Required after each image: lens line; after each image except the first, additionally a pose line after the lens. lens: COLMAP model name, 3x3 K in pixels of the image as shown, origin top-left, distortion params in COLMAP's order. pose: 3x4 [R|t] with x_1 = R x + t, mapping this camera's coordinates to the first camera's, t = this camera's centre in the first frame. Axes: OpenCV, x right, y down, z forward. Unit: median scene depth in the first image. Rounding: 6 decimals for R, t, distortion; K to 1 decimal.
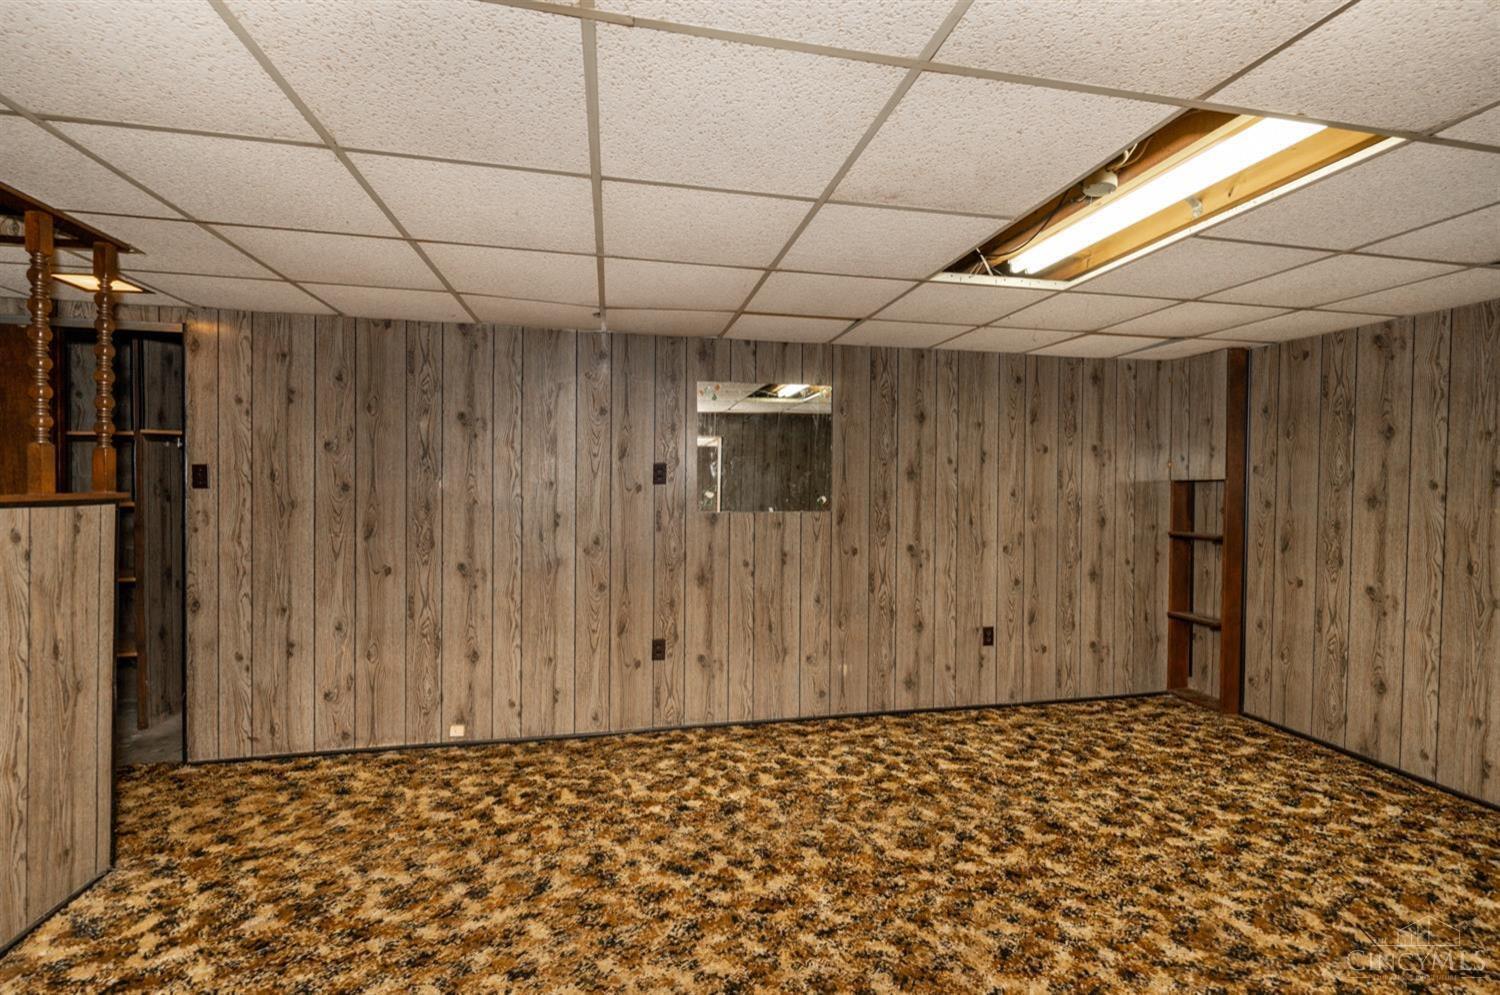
lens RADIAL K [[663.5, 0, 749.2], [0, 663.5, 493.9], [0, 0, 1]] dist [0.001084, 0.000275]
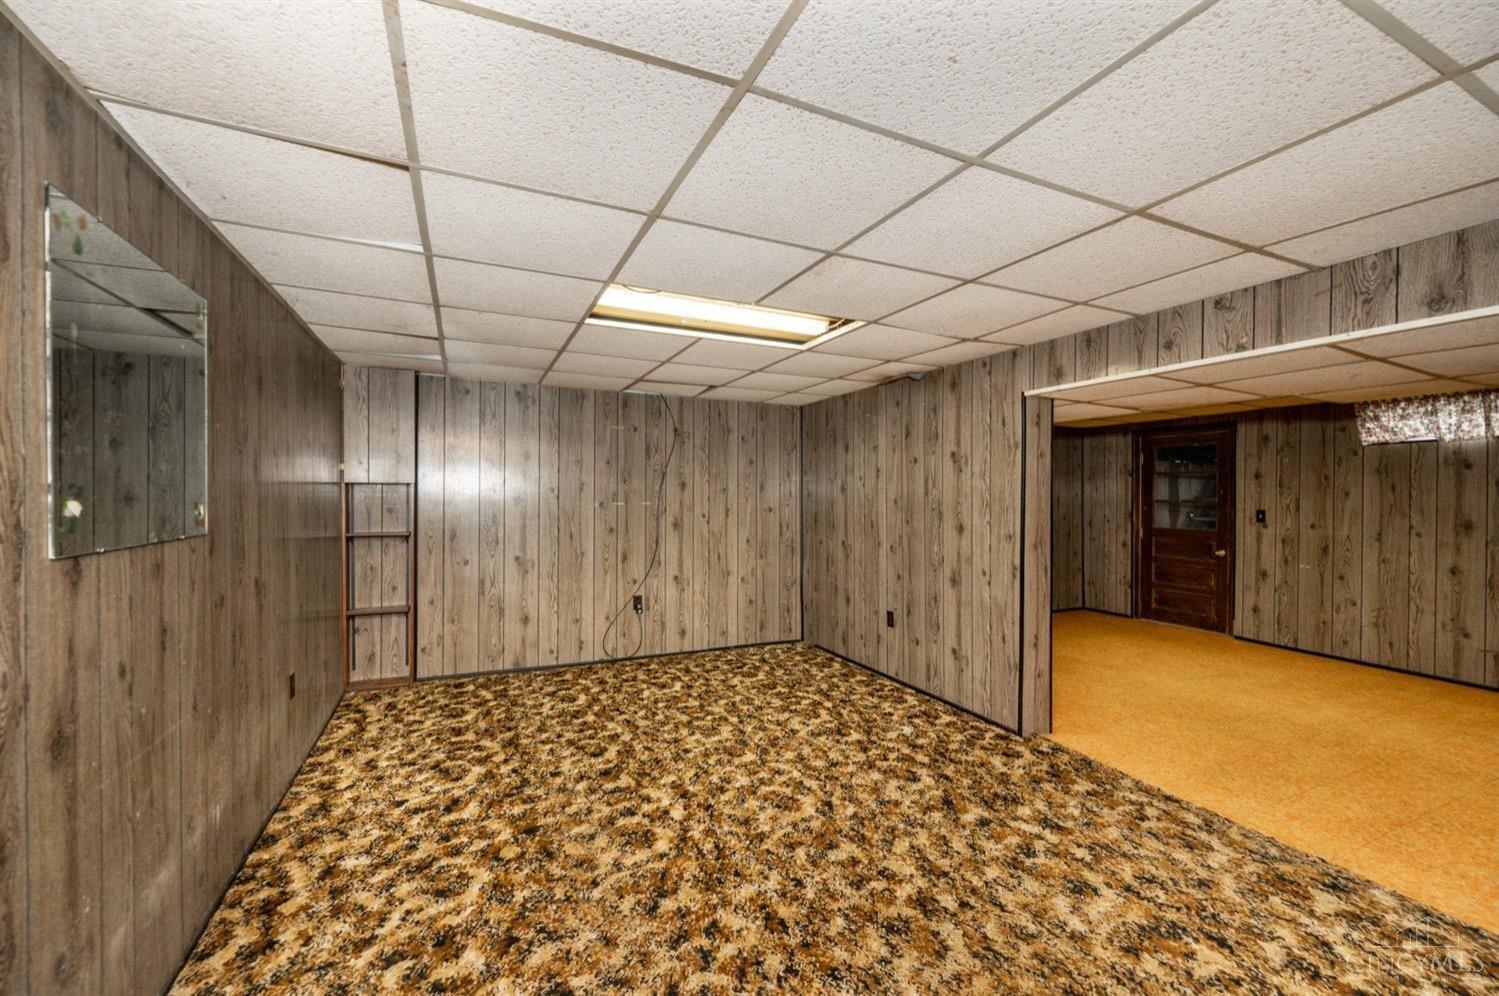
lens RADIAL K [[603.5, 0, 746.2], [0, 603.5, 500.3], [0, 0, 1]] dist [0.001435, 0.000101]
pose [[-0.222784, -0.014479, 0.974760, -0.576822], [0.002219, 0.999880, 0.015359, -0.009221], [-0.974865, 0.005584, -0.222725, 0.873471]]
